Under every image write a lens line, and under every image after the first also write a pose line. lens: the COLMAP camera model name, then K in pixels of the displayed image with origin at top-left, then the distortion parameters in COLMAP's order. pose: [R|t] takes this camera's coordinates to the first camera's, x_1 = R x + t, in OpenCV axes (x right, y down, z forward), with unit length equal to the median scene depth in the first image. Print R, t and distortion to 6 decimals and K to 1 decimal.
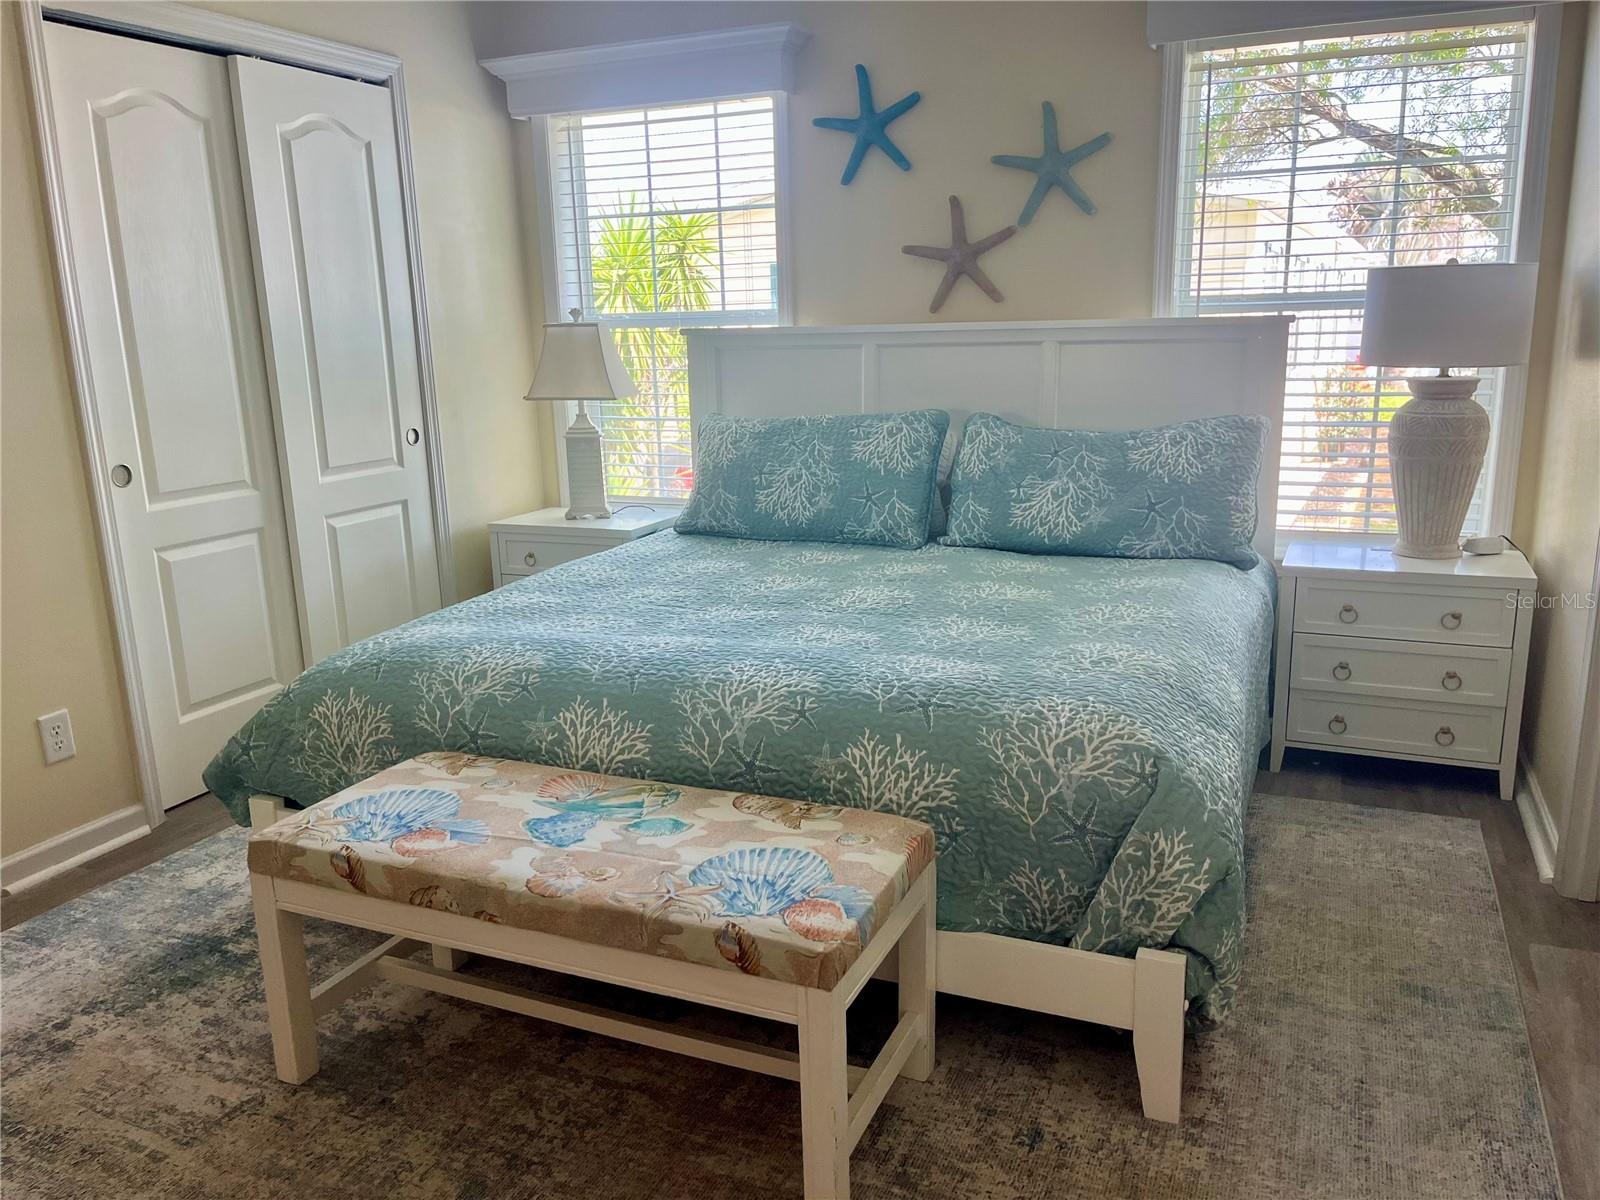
lens RADIAL K [[1239.5, 0, 800.0], [0, 1239.5, 600.0], [0, 0, 1]] dist [0.035589, -0.000311]
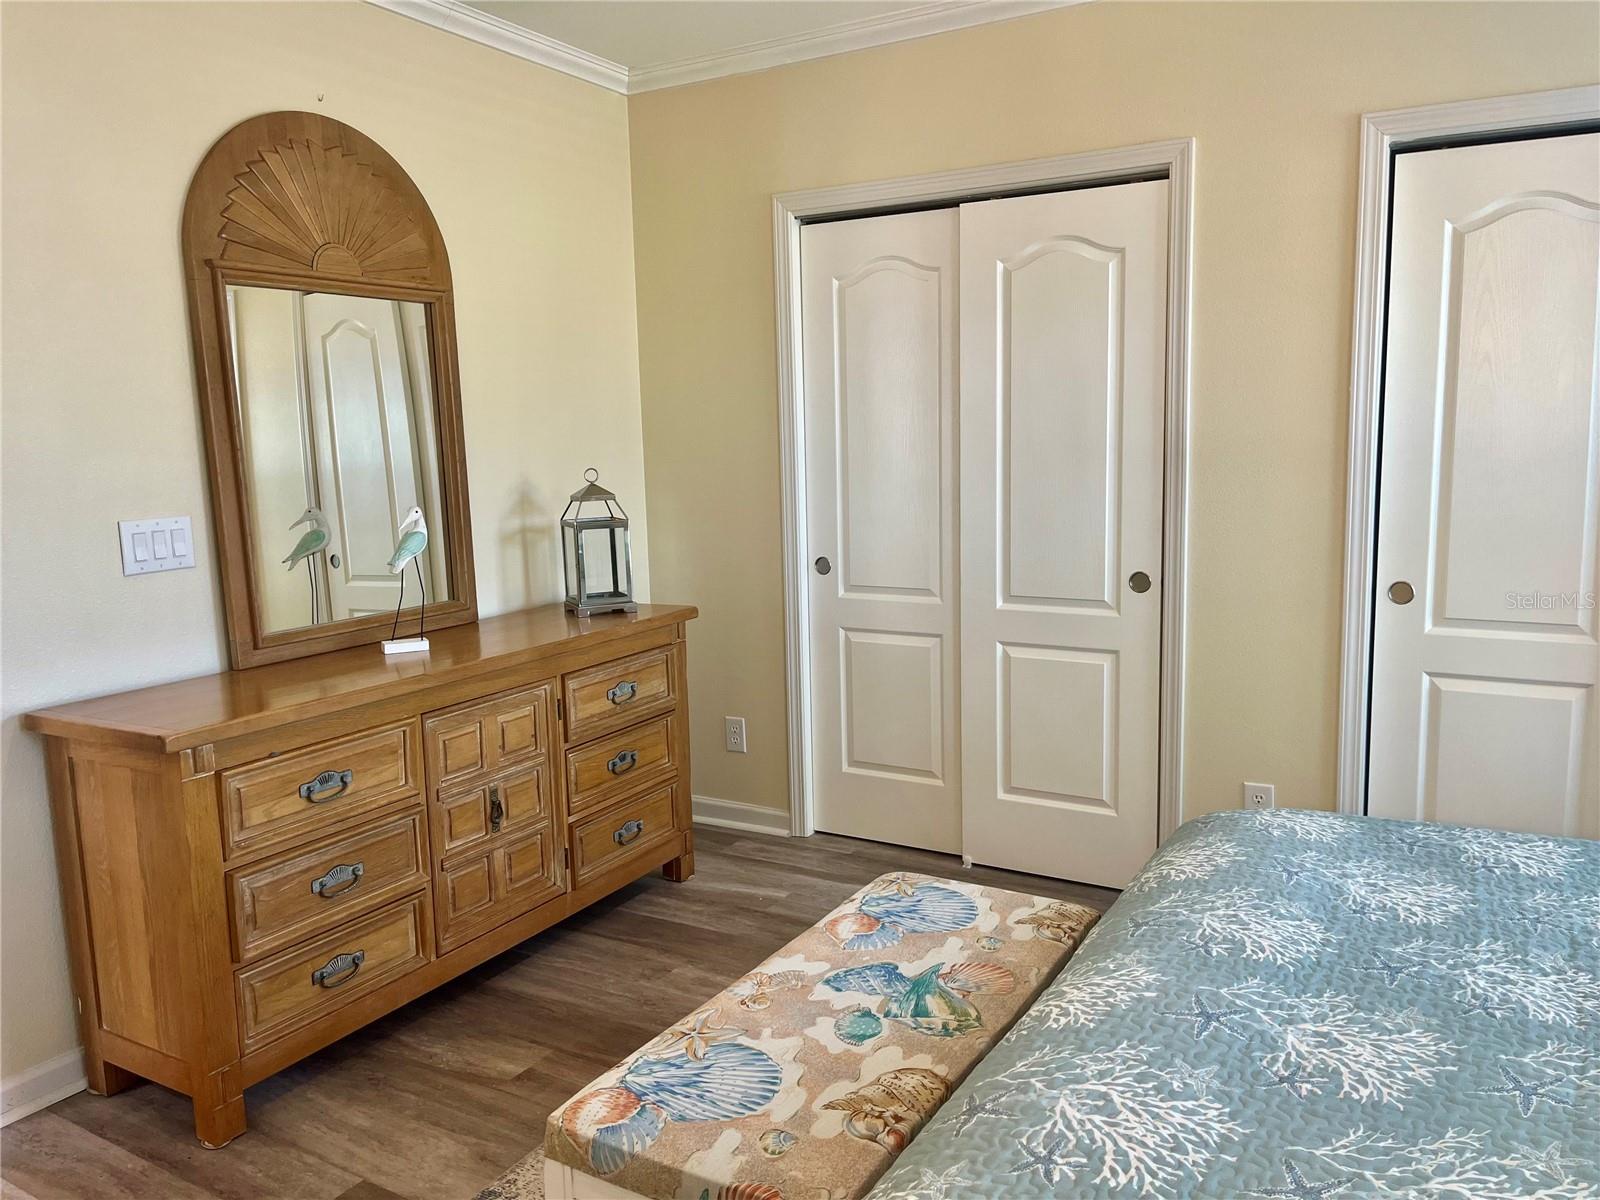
lens RADIAL K [[1205.2, 0, 788.7], [0, 1205.2, 608.2], [0, 0, 1]] dist [0.065068, -0.094874]
pose [[-0.134148, 0.179056, -0.974650, 0.692398], [-0.189929, 0.960661, 0.202627, -0.281834], [0.972590, 0.212296, -0.094863, 0.917434]]
